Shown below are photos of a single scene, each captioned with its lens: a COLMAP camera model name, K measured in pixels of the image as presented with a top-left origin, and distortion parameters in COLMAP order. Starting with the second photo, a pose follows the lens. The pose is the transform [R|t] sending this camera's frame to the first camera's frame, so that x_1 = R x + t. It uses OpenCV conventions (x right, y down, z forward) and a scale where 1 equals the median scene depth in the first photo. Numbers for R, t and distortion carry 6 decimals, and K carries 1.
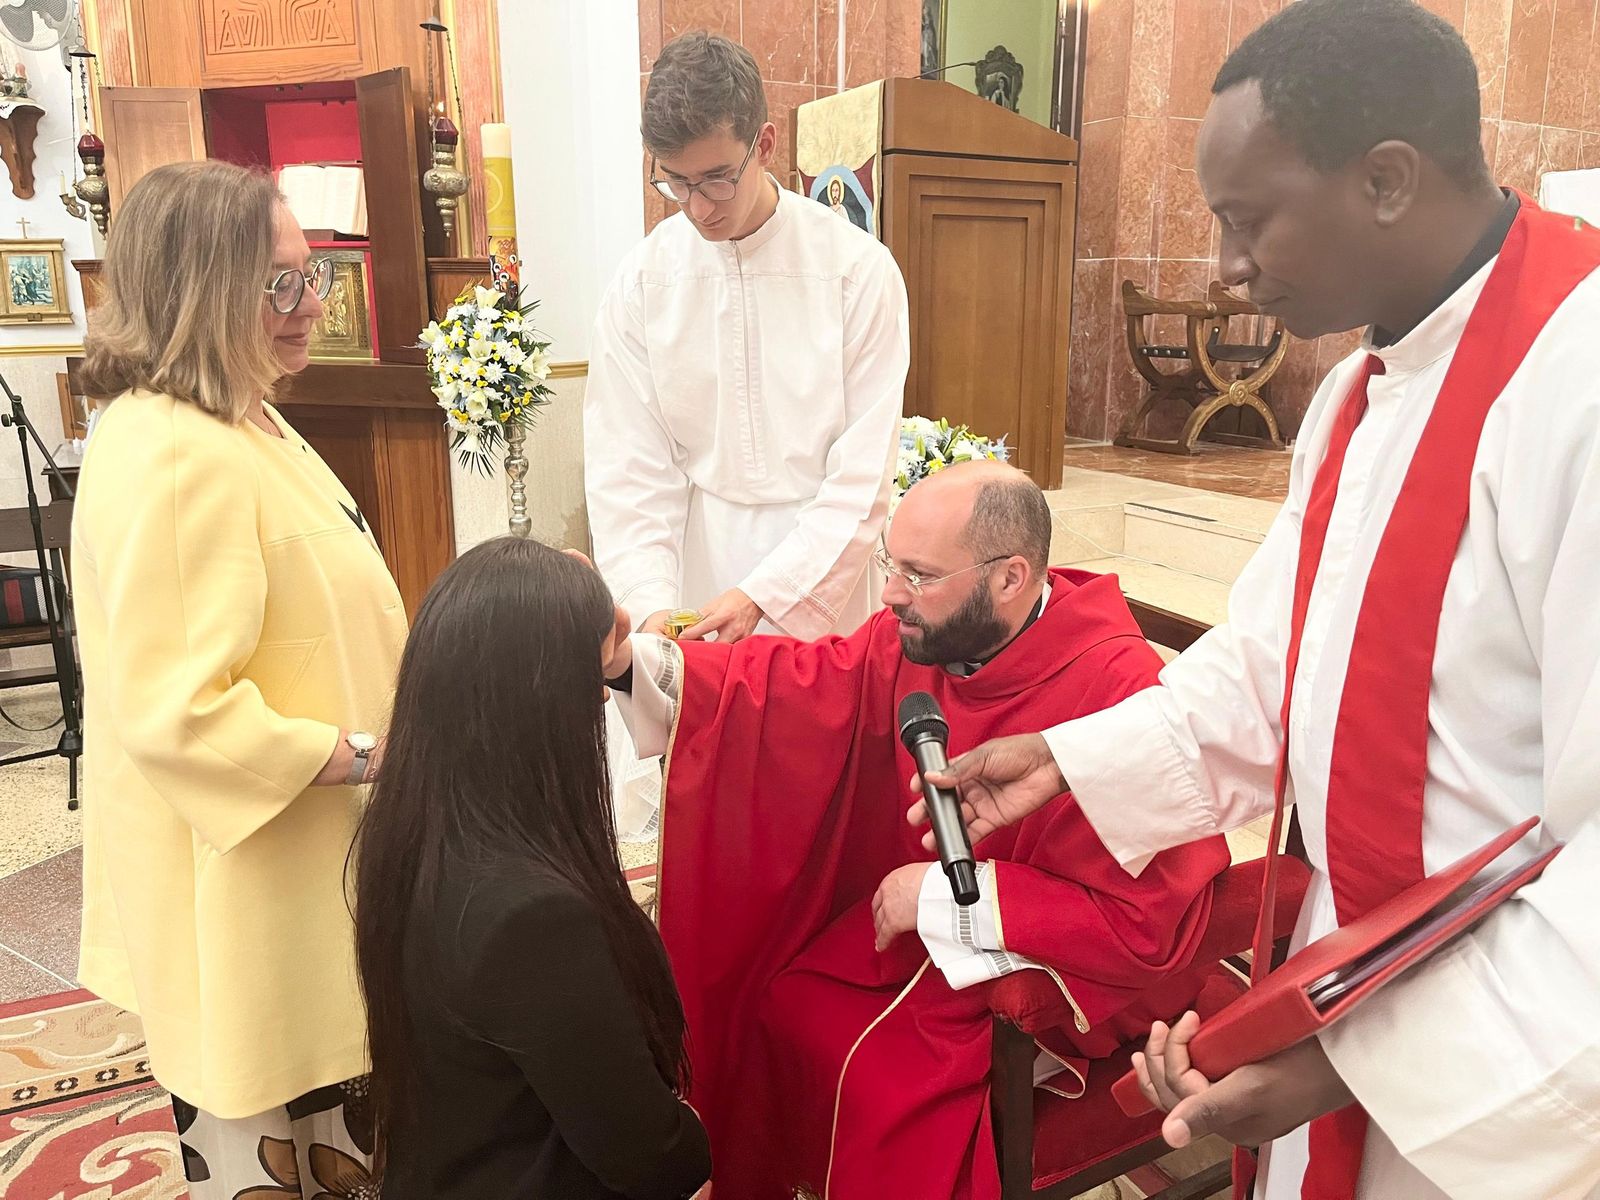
lens RADIAL K [[1220.3, 0, 814.7], [0, 1220.3, 601.7], [0, 0, 1]] dist [0.072137, -0.116431]
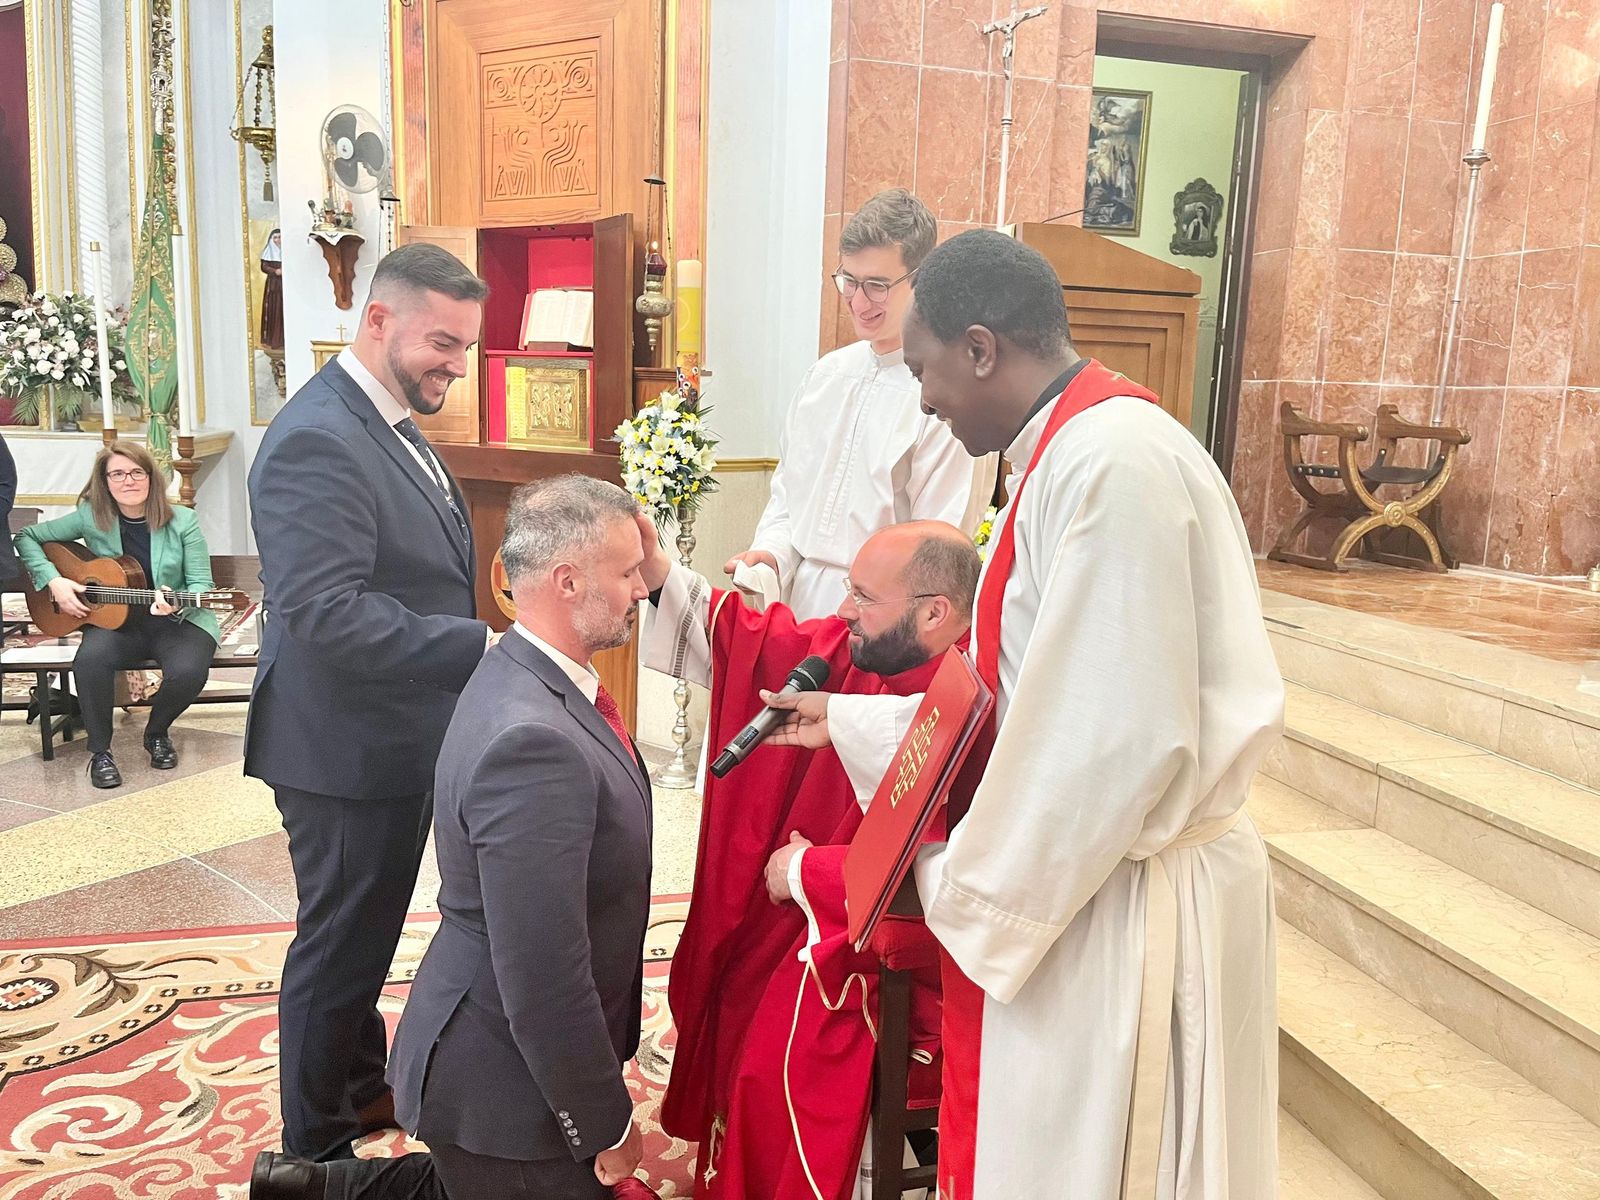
lens RADIAL K [[1220.3, 0, 789.2], [0, 1220.3, 599.3], [0, 0, 1]] dist [0.072137, -0.116431]
pose [[0.973608, 0.064307, -0.218980, 0.104611], [-0.082479, 0.993777, -0.074870, 0.020951], [0.212803, 0.090955, 0.972853, -0.104341]]
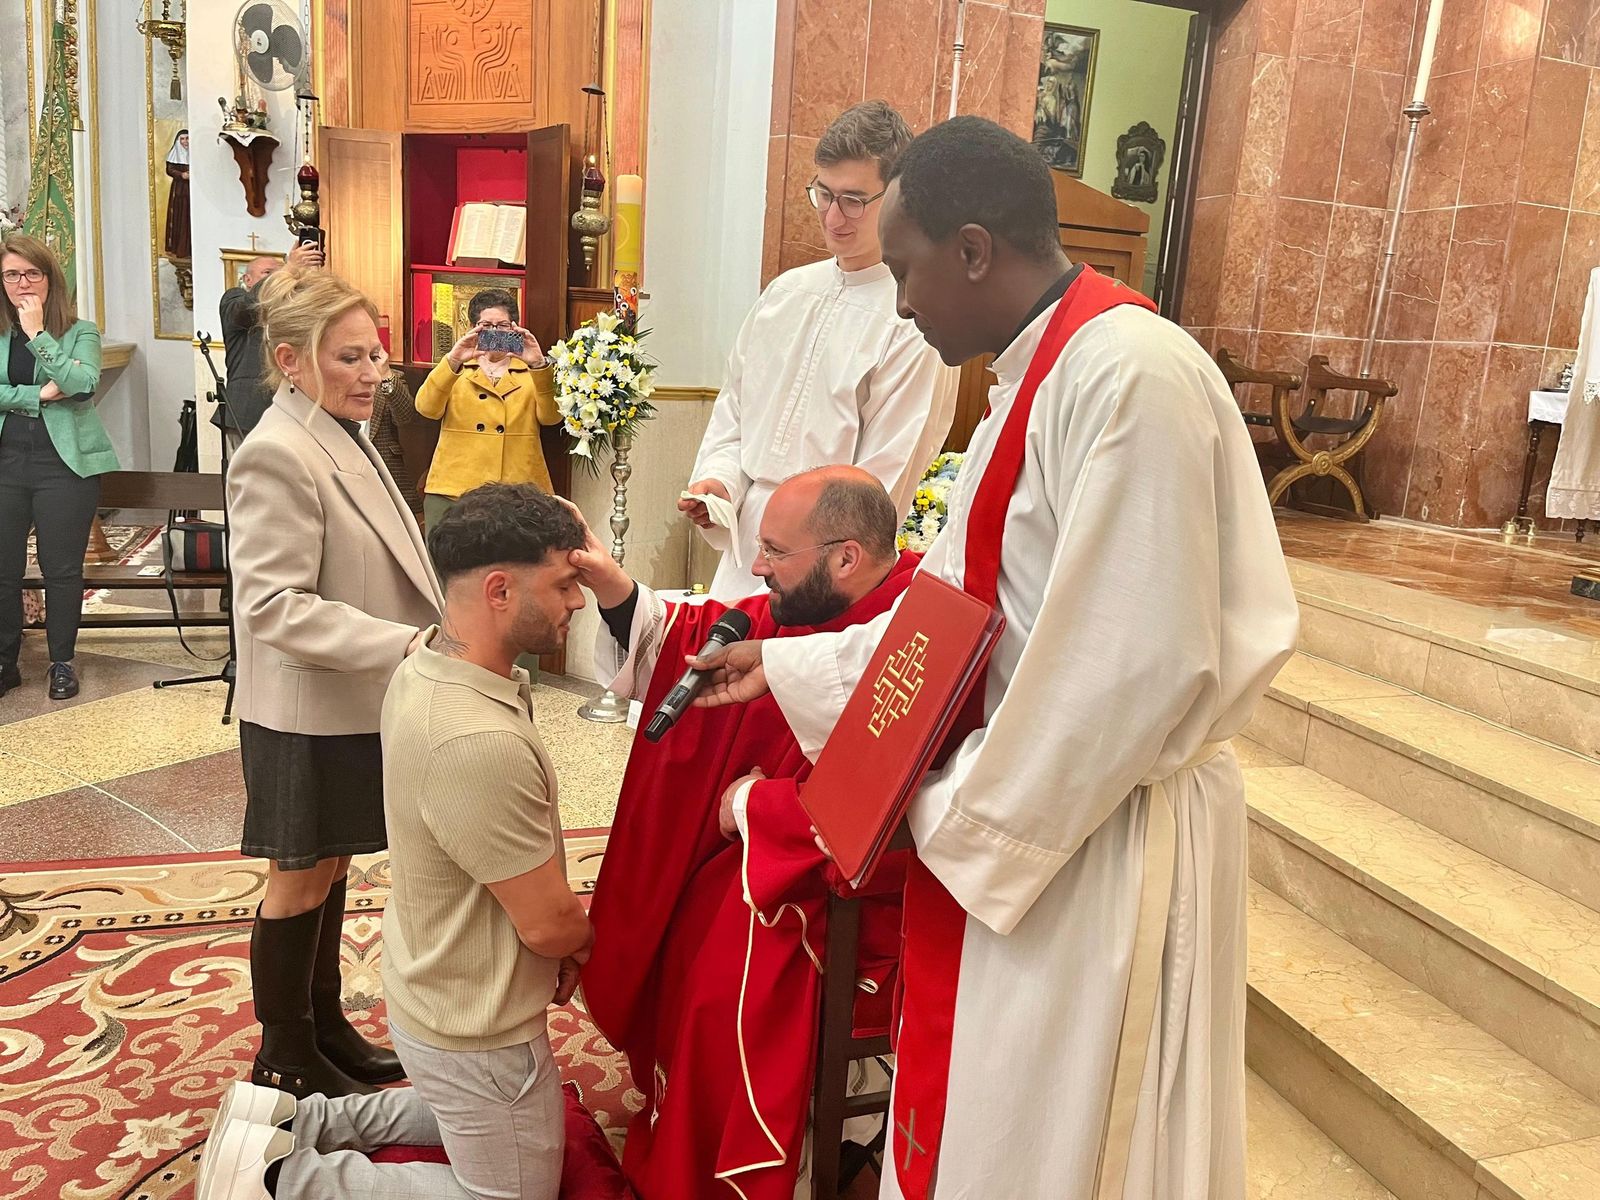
lens RADIAL K [[1220.3, 0, 805.2], [0, 1220.3, 602.0], [0, 0, 1]] dist [0.072137, -0.116431]
pose [[0.985276, 0.094872, -0.142231, 0.091933], [-0.100531, 0.994382, -0.033126, 0.028724], [0.138290, 0.046937, 0.989279, -0.089876]]
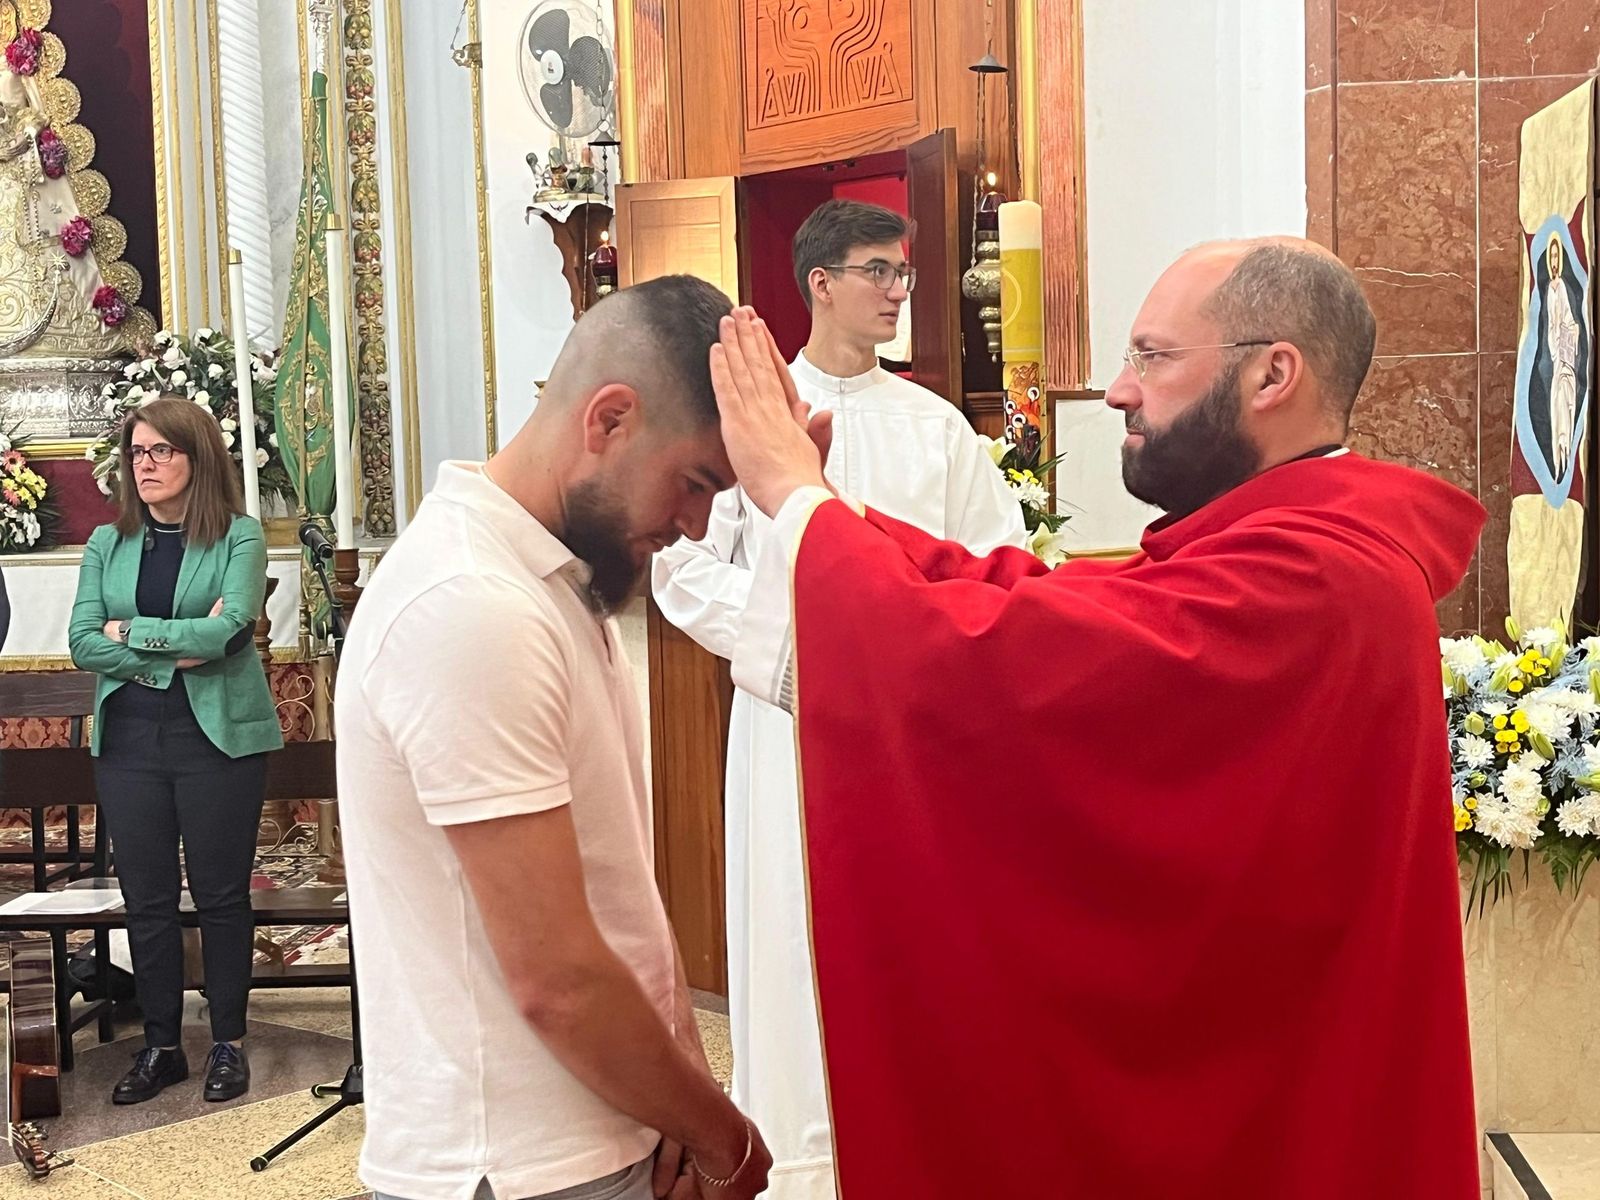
lens RADIAL K [[2330.0, 0, 820.1], [0, 2330.0, 607.0], [0, 0, 1]] dist [0.040092, 0.000000]
pose [[0.846461, 0.010640, -0.532344, 0.289961], [-0.096510, 0.986305, -0.133744, 0.013180], [0.523631, 0.164586, 0.835896, -0.083883]]
